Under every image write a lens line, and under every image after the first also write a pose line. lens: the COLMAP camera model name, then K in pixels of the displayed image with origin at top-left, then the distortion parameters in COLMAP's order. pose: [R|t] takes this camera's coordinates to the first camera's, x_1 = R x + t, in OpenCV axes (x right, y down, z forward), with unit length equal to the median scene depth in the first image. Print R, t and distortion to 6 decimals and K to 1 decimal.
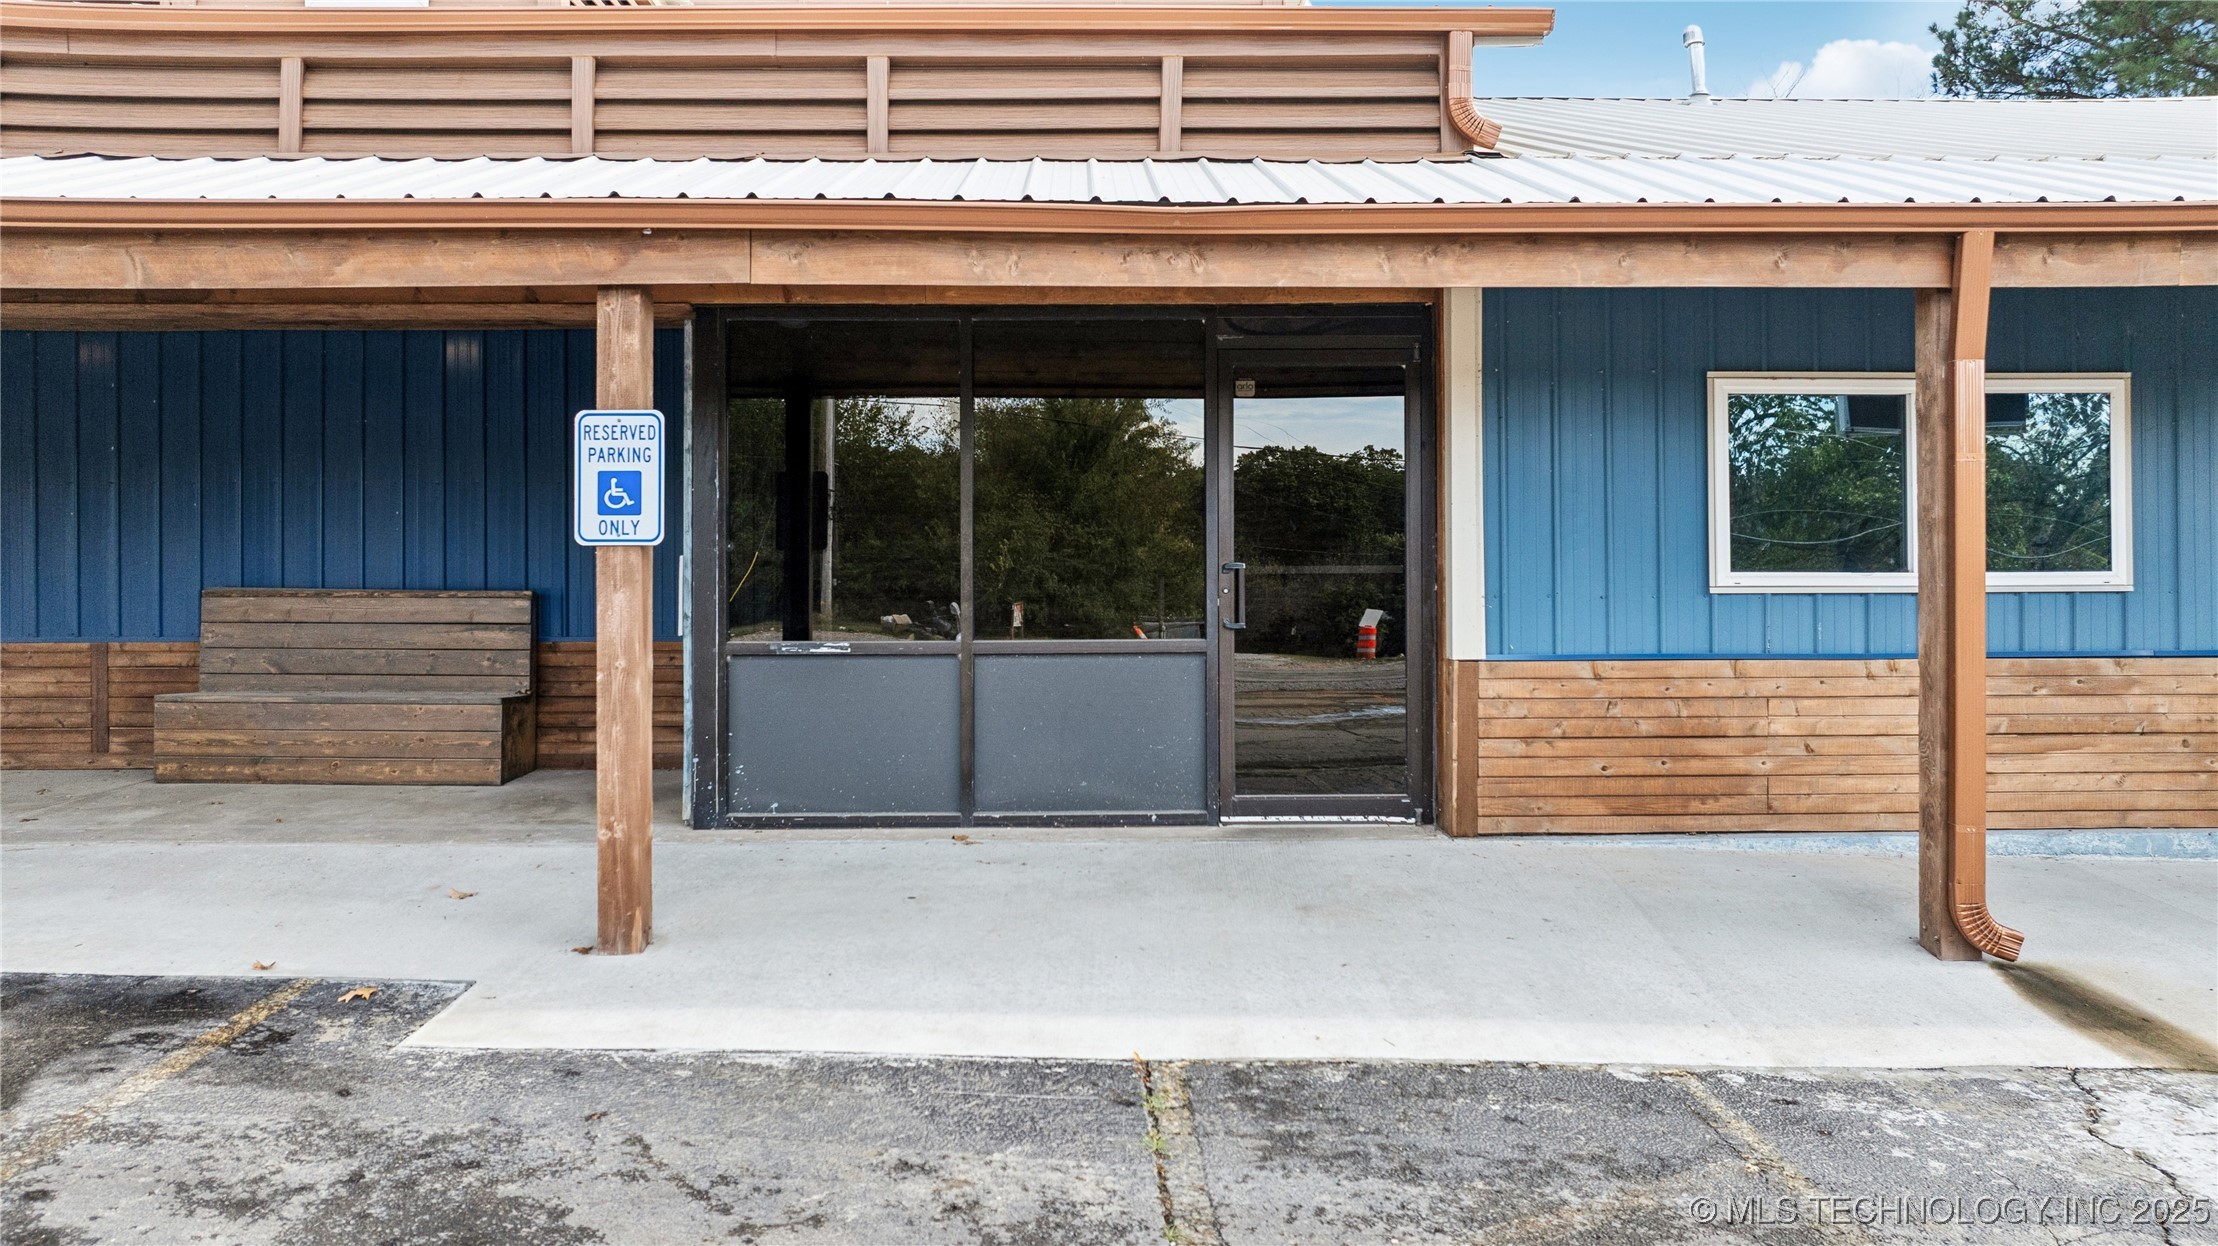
lens RADIAL K [[1566.0, 0, 1100.6], [0, 1566.0, 563.4], [0, 0, 1]] dist [-0.005444, 0.001006]
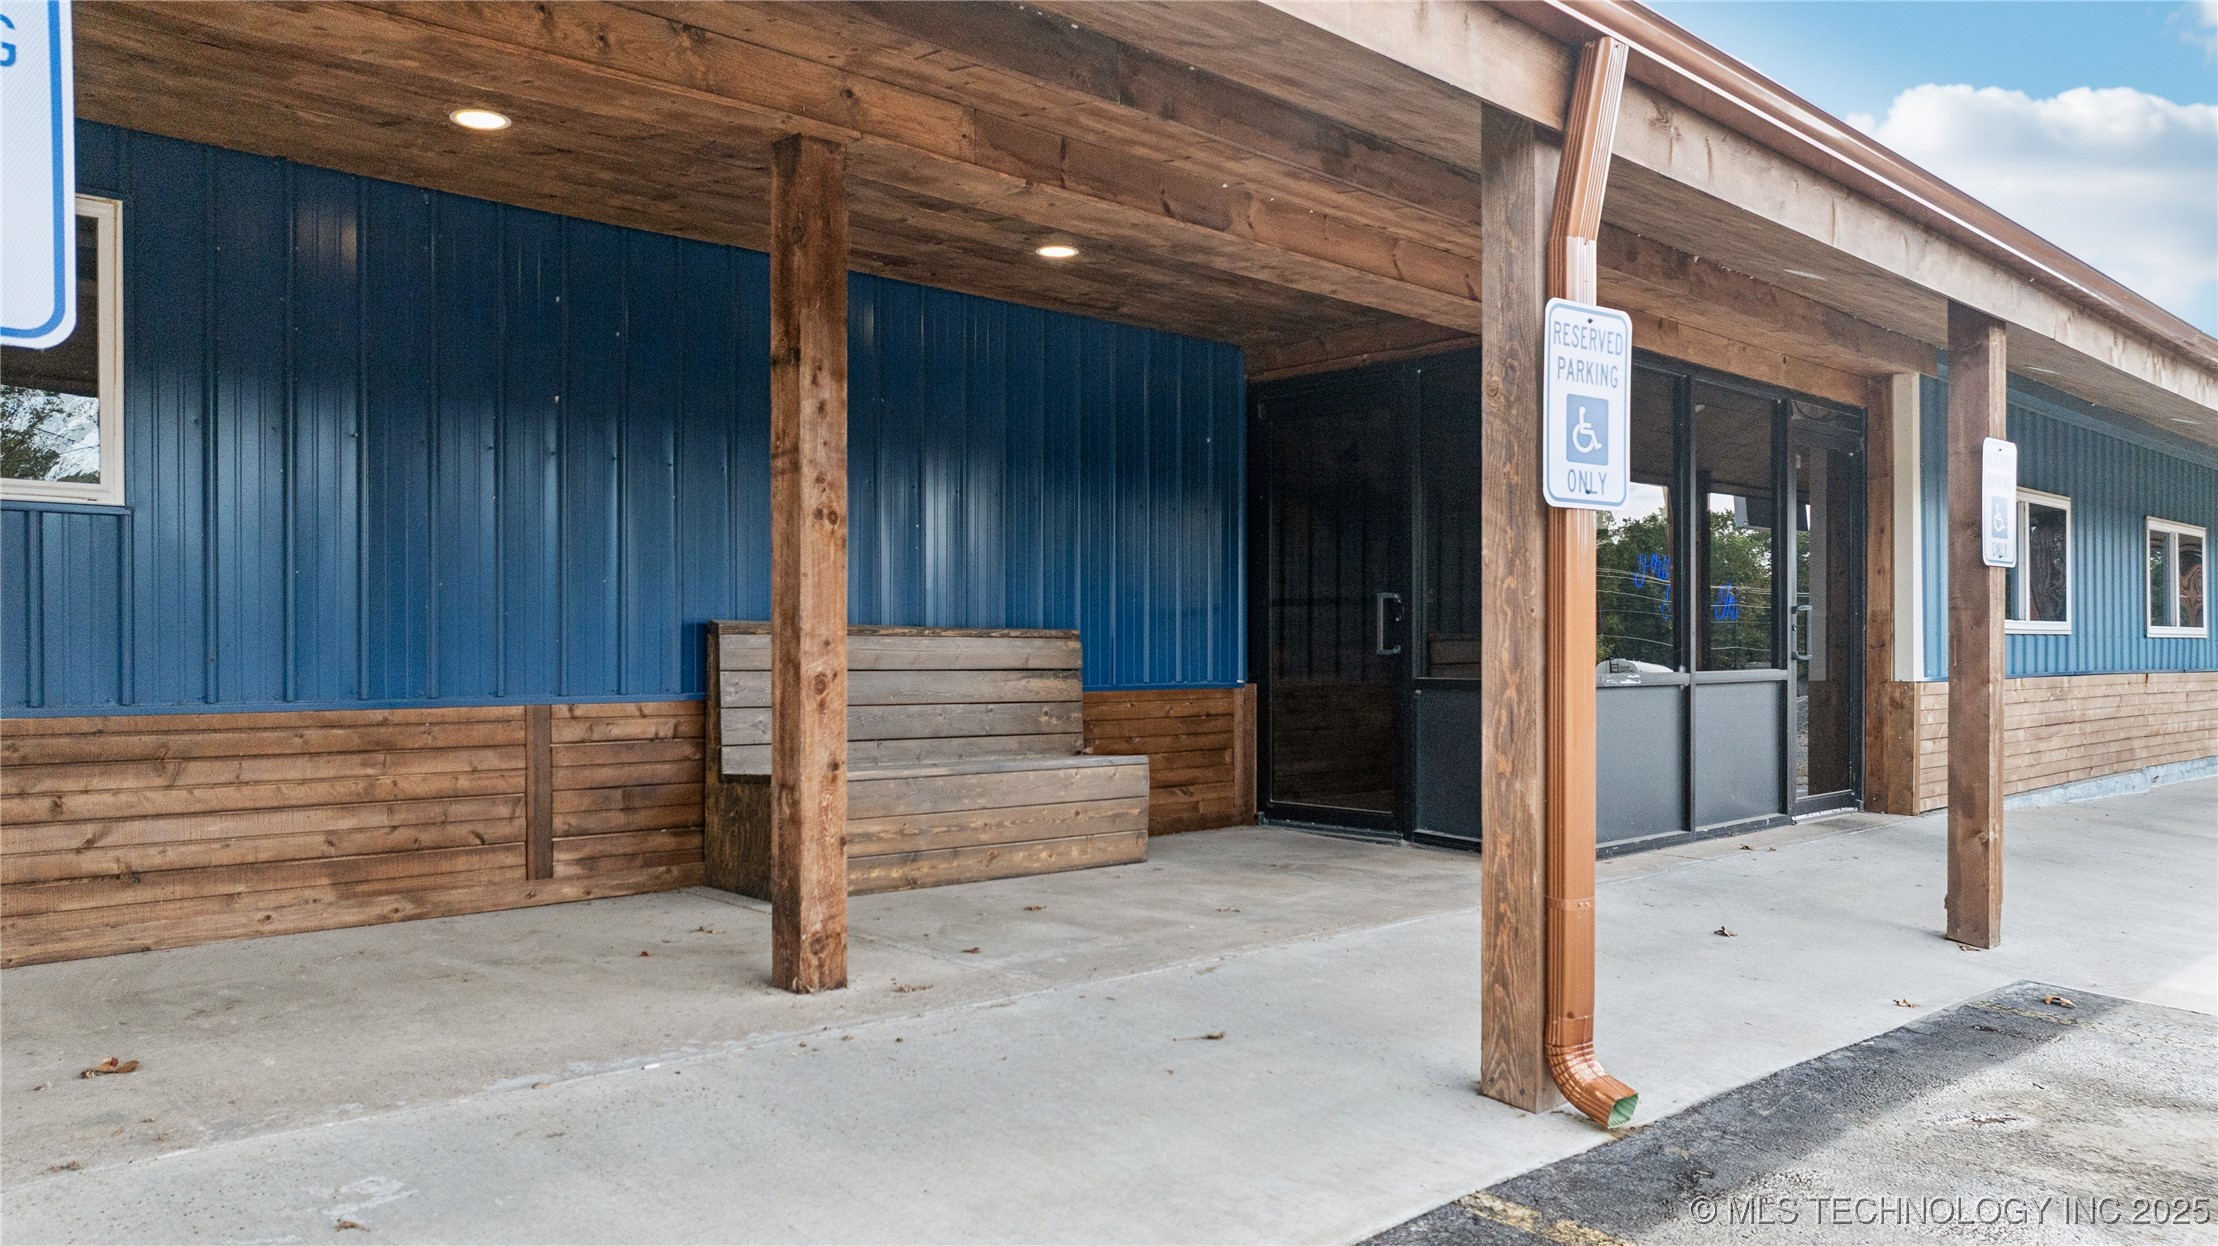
lens RADIAL K [[1561.0, 0, 1109.0], [0, 1561.0, 623.0], [0, 0, 1]] dist [-0.007581, -0.000162]
pose [[0.743168, 0.011806, 0.669001, -0.953090], [-0.001336, 0.999869, -0.016161, 0.028972], [-0.669104, 0.011116, 0.743086, 0.399241]]
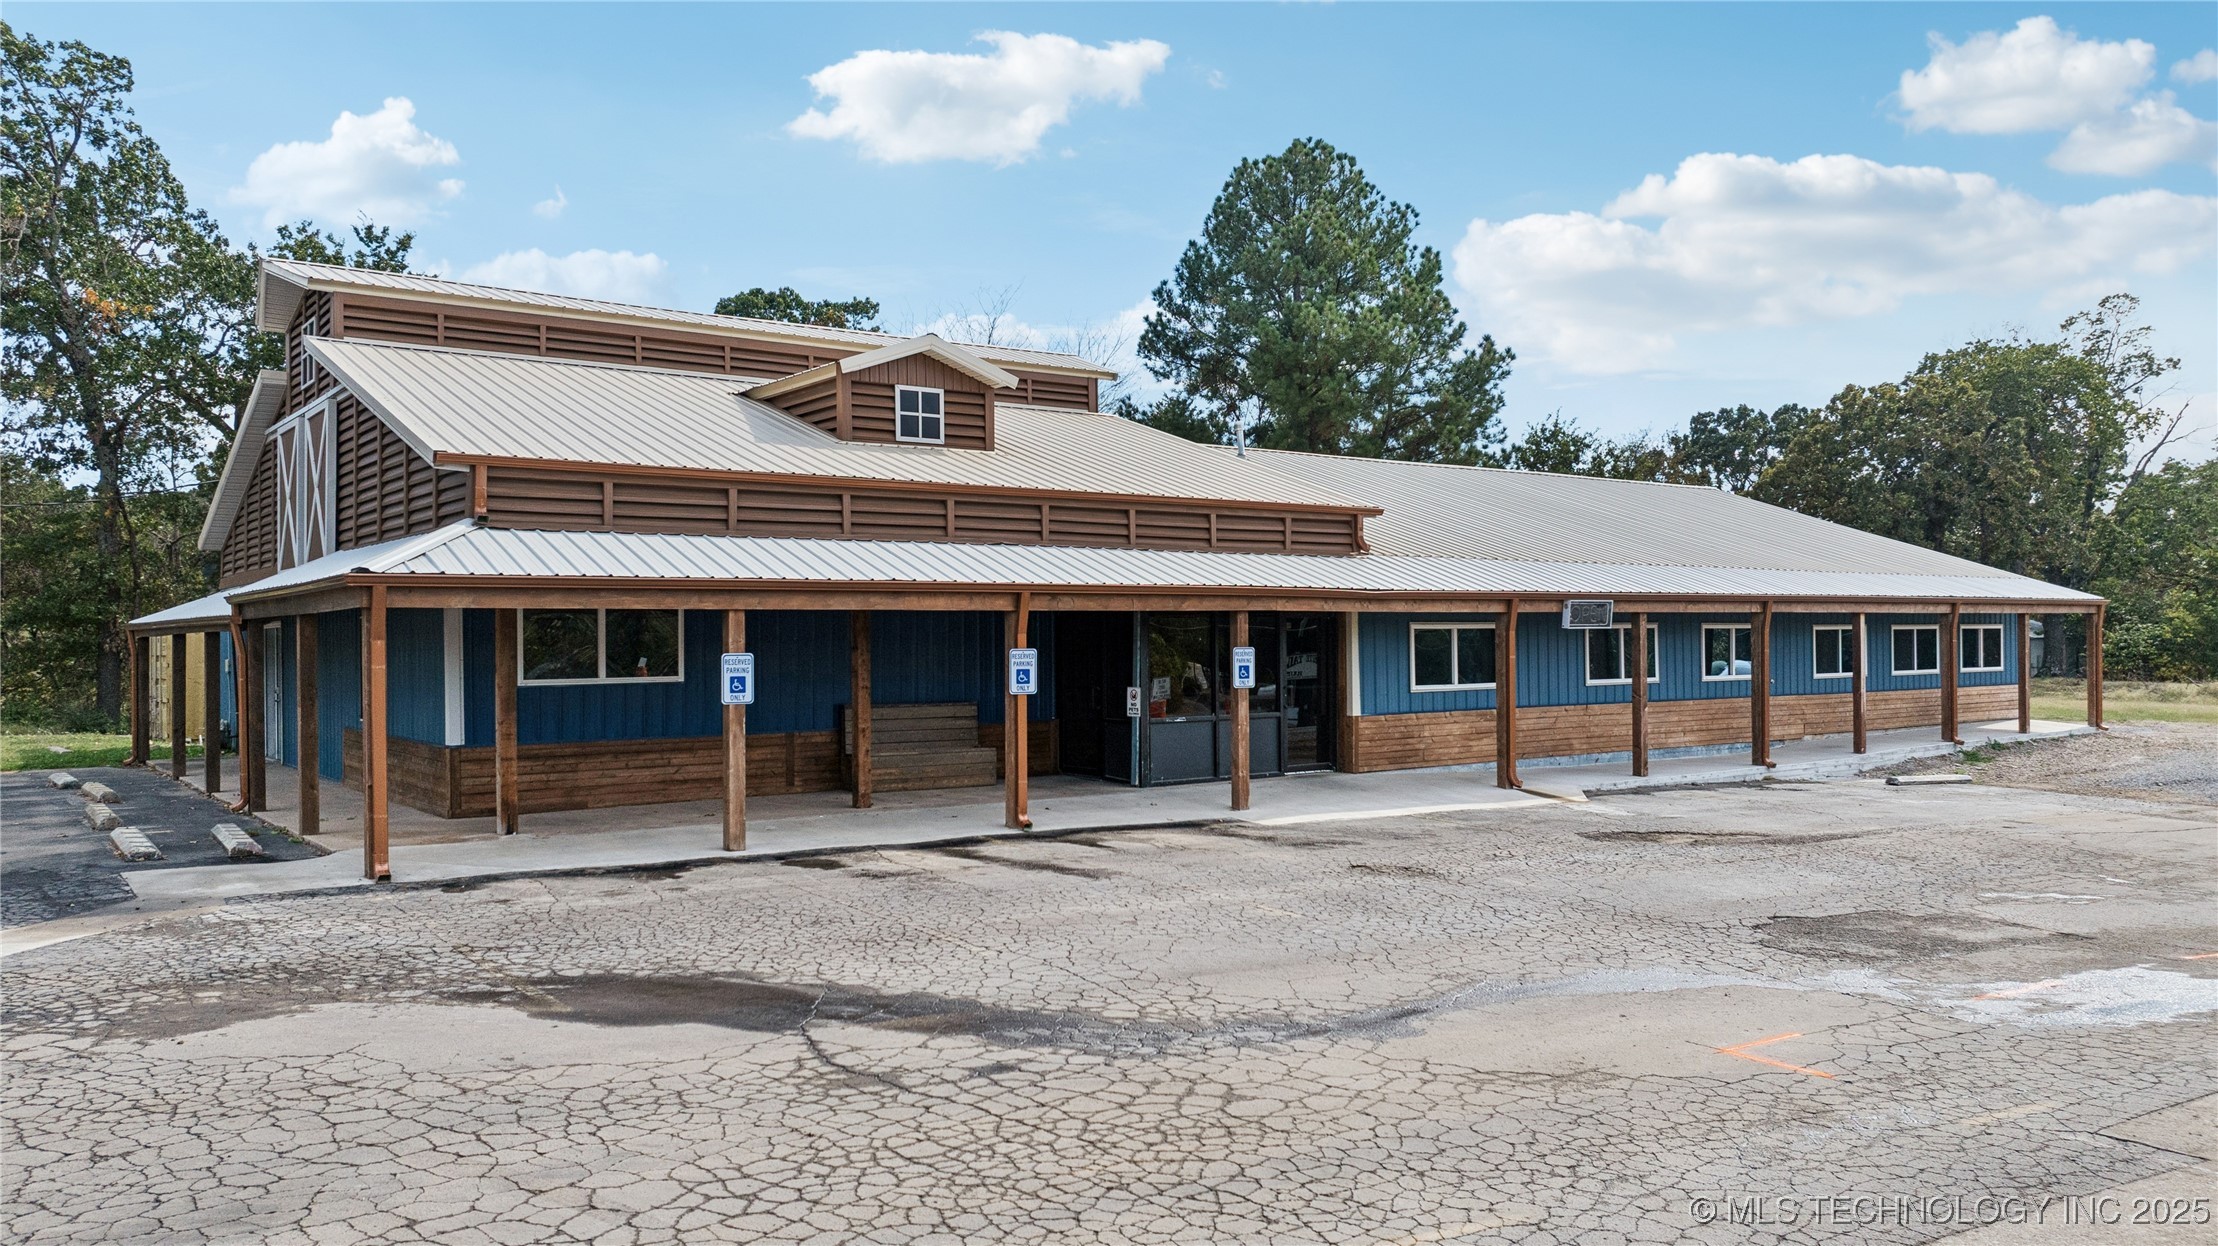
lens RADIAL K [[1561.0, 0, 1109.0], [0, 1561.0, 623.0], [0, 0, 1]] dist [-0.007581, -0.000162]
pose [[0.814794, 0.000299, 0.579750, -1.599605], [0.005619, 0.999949, -0.008413, -0.080633], [-0.579723, 0.010112, 0.814751, -1.002703]]
